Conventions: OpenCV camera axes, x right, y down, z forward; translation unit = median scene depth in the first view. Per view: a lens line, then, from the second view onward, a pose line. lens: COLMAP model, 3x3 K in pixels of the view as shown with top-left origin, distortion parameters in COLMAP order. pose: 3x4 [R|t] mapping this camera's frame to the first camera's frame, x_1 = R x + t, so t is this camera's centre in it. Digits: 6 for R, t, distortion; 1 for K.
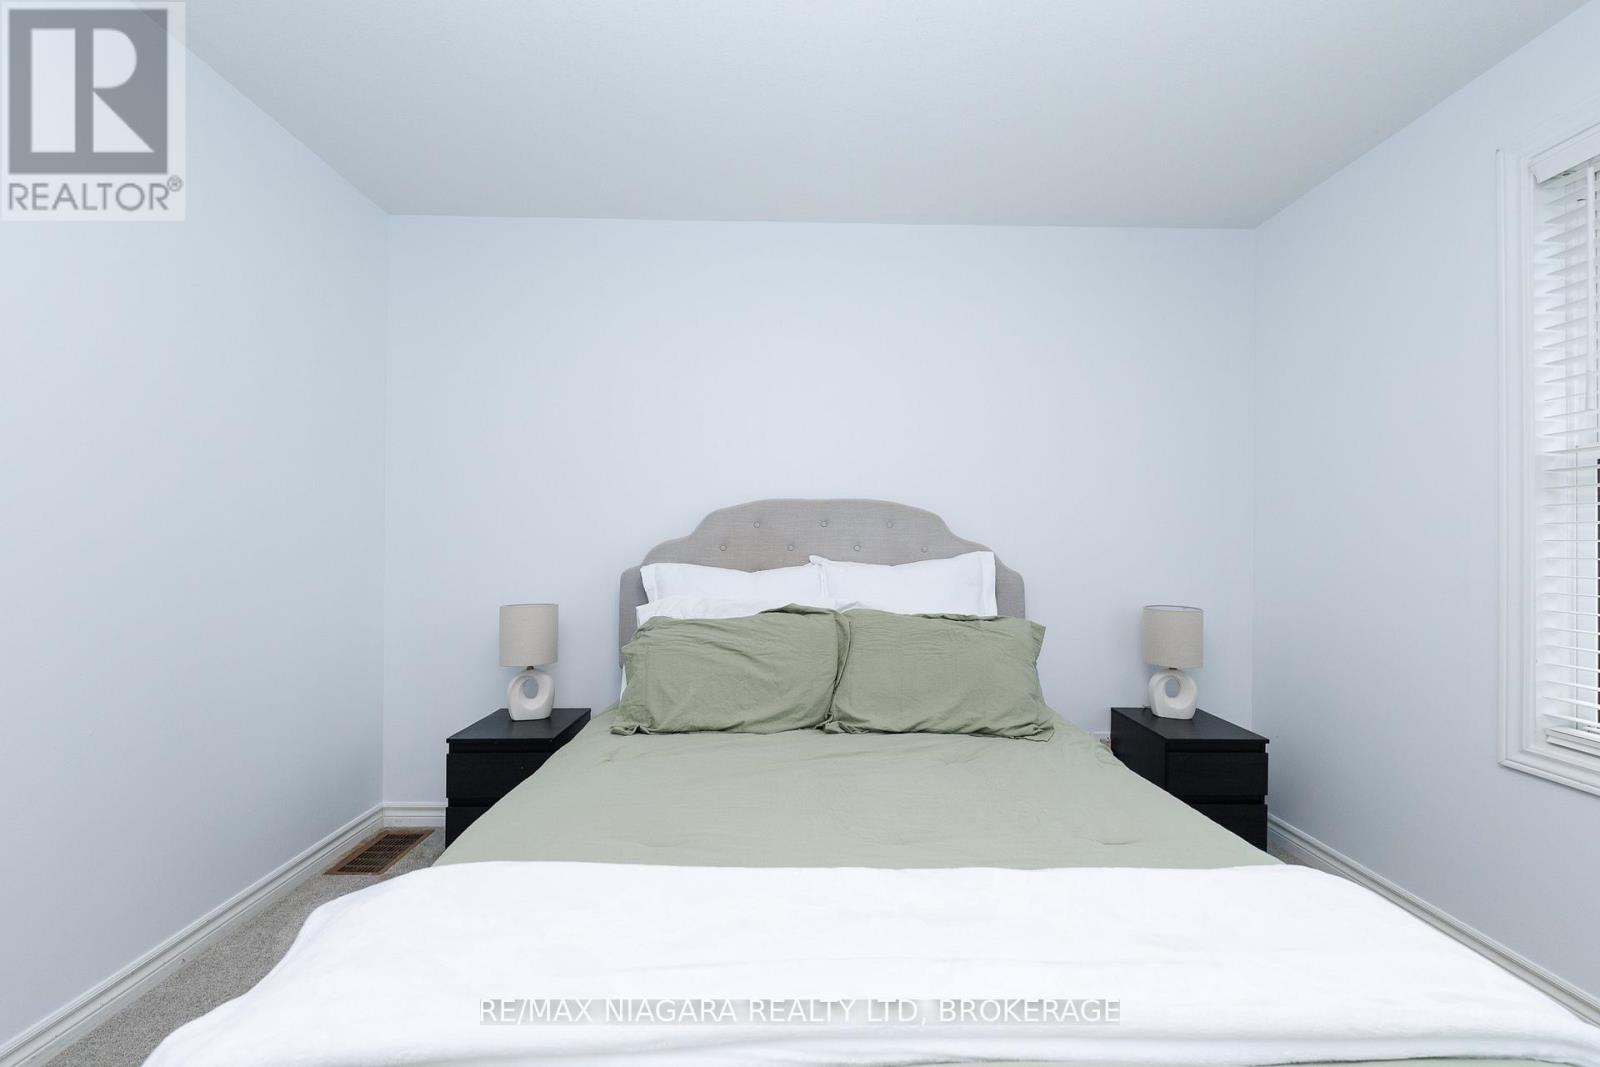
lens RADIAL K [[646.3, 0, 795.1], [0, 646.3, 538.9], [0, 0, 1]] dist [-0.000062, -0.003641]
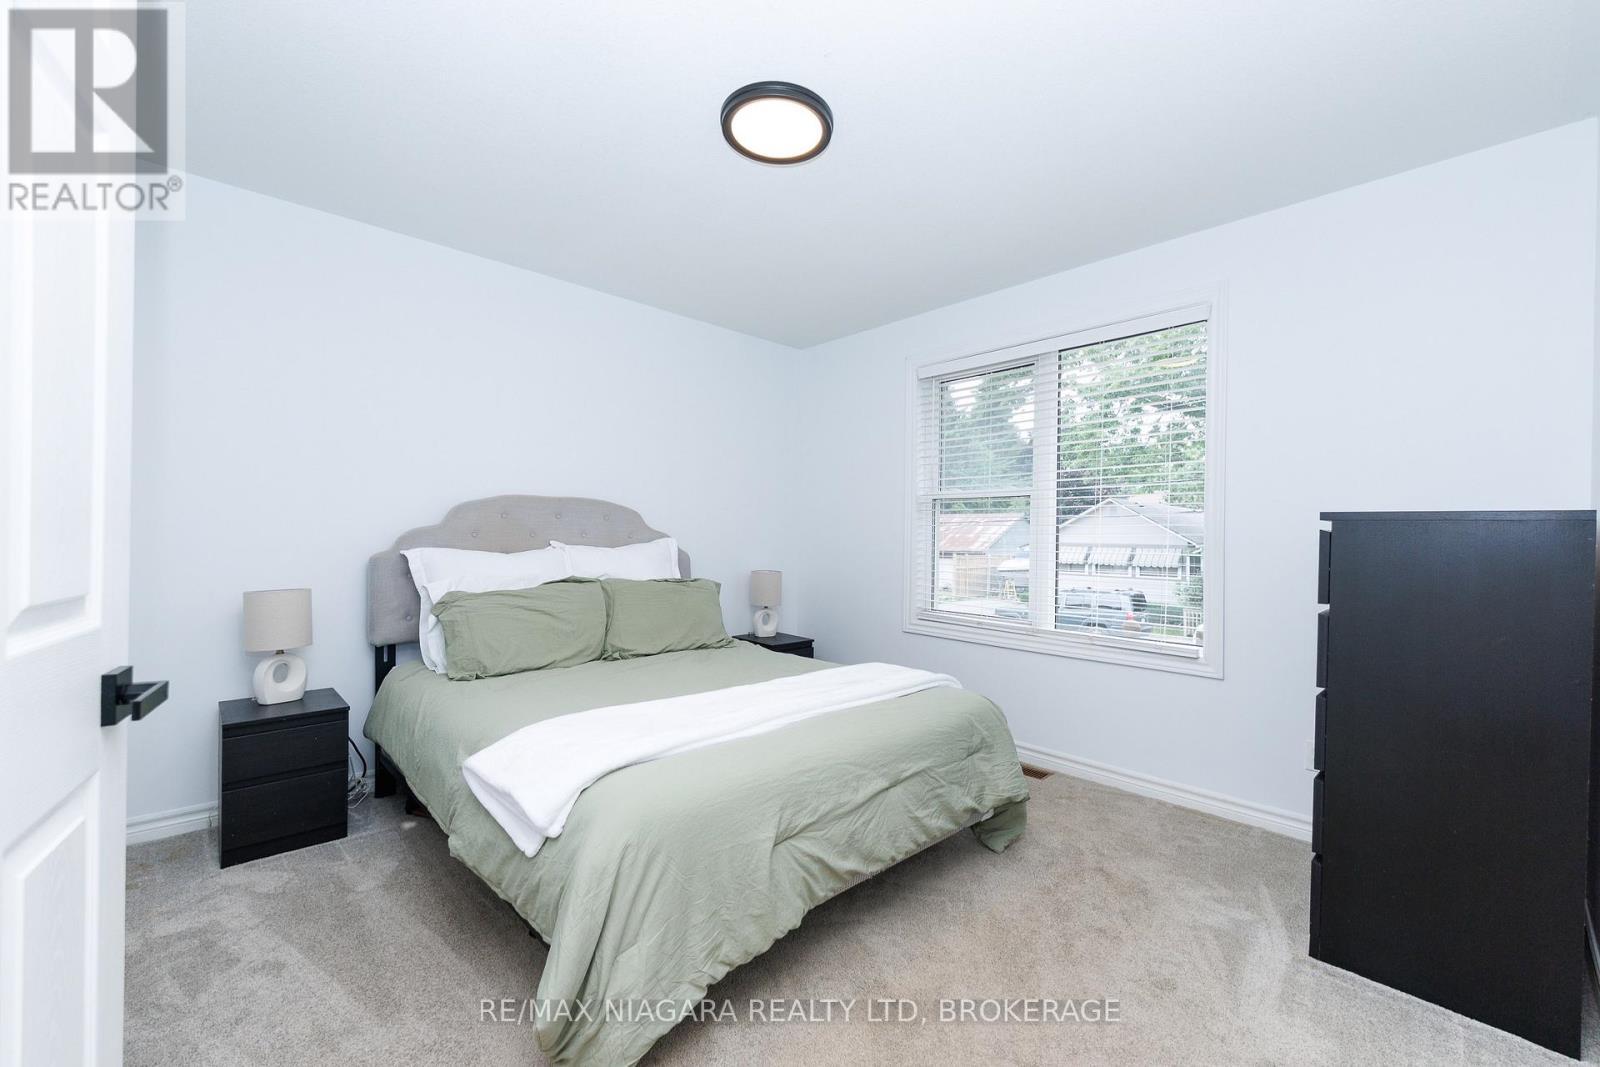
lens RADIAL K [[646.3, 0, 801.4], [0, 646.3, 533.7], [0, 0, 1]] dist [-0.000062, -0.003641]
pose [[0.729481, 0.004114, 0.683989, -0.583465], [-0.012297, 0.999899, 0.007100, -0.004609], [-0.683891, -0.013590, 0.729458, -0.332911]]
